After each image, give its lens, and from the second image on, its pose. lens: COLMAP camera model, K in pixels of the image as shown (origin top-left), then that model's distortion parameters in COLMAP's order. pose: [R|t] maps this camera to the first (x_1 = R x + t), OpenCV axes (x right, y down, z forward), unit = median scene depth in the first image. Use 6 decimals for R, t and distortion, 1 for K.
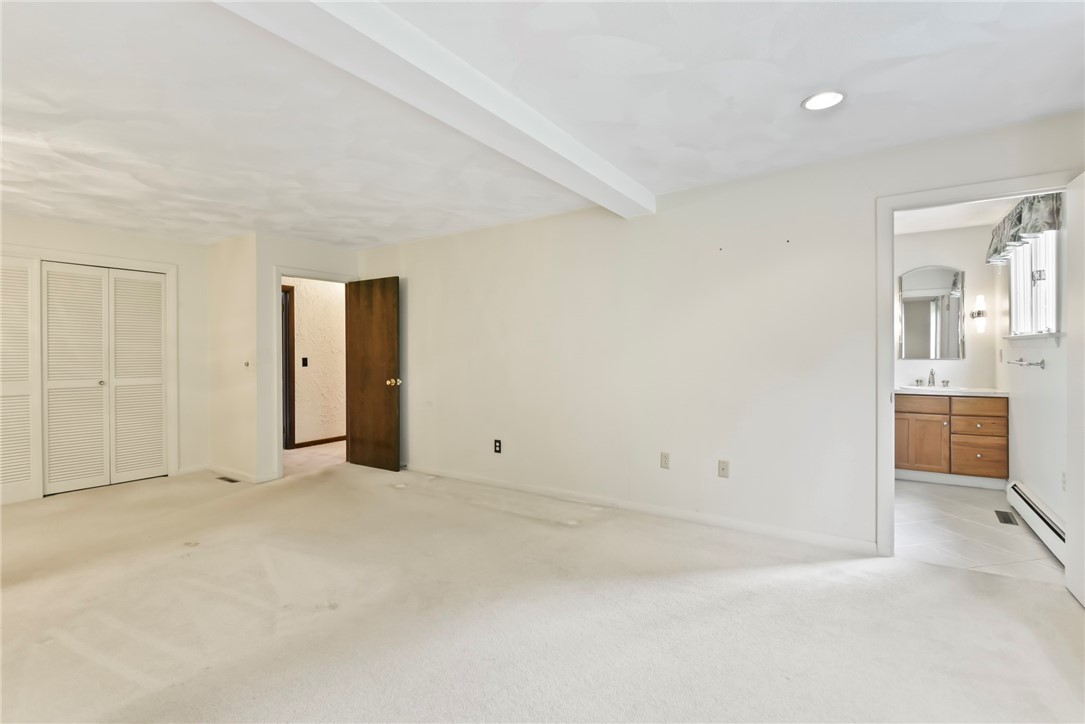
lens RADIAL K [[511.3, 0, 545.5], [0, 511.3, 355.2], [0, 0, 1]] dist [0.000052, -0.005347]
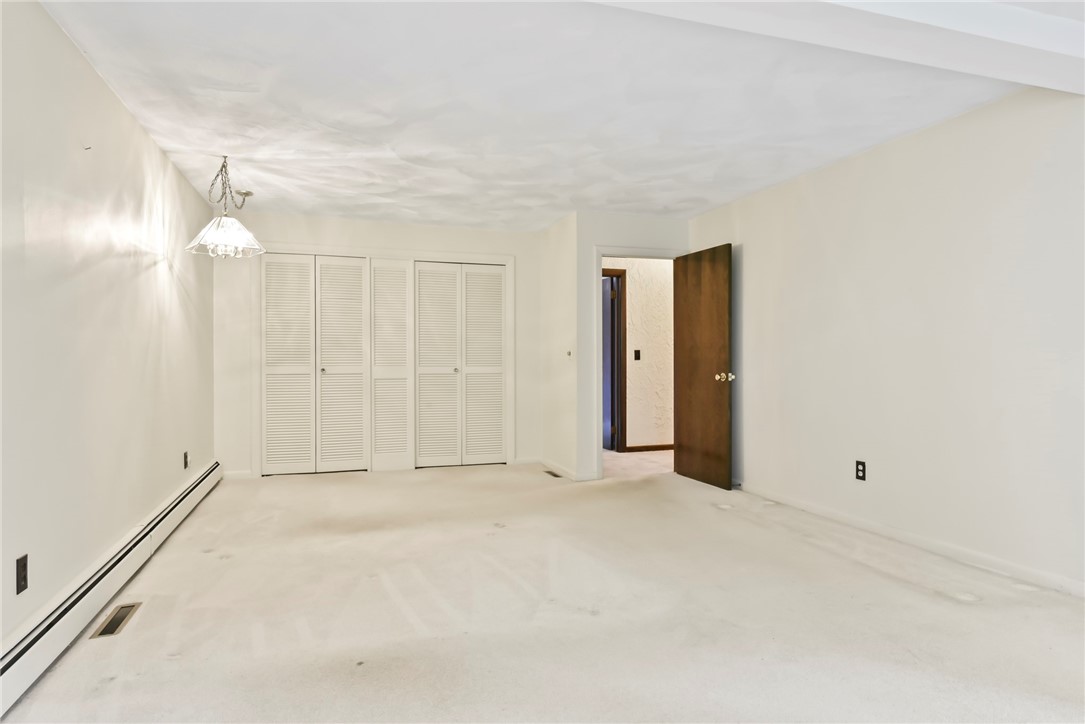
lens RADIAL K [[647.1, 0, 540.3], [0, 647.1, 362.6], [0, 0, 1]] dist [0.020742, -0.004844]
pose [[0.779778, 0.005066, -0.626036, 0.129143], [-0.005569, 0.999984, 0.001155, 0.035326], [0.626032, 0.002586, 0.779793, 0.038733]]
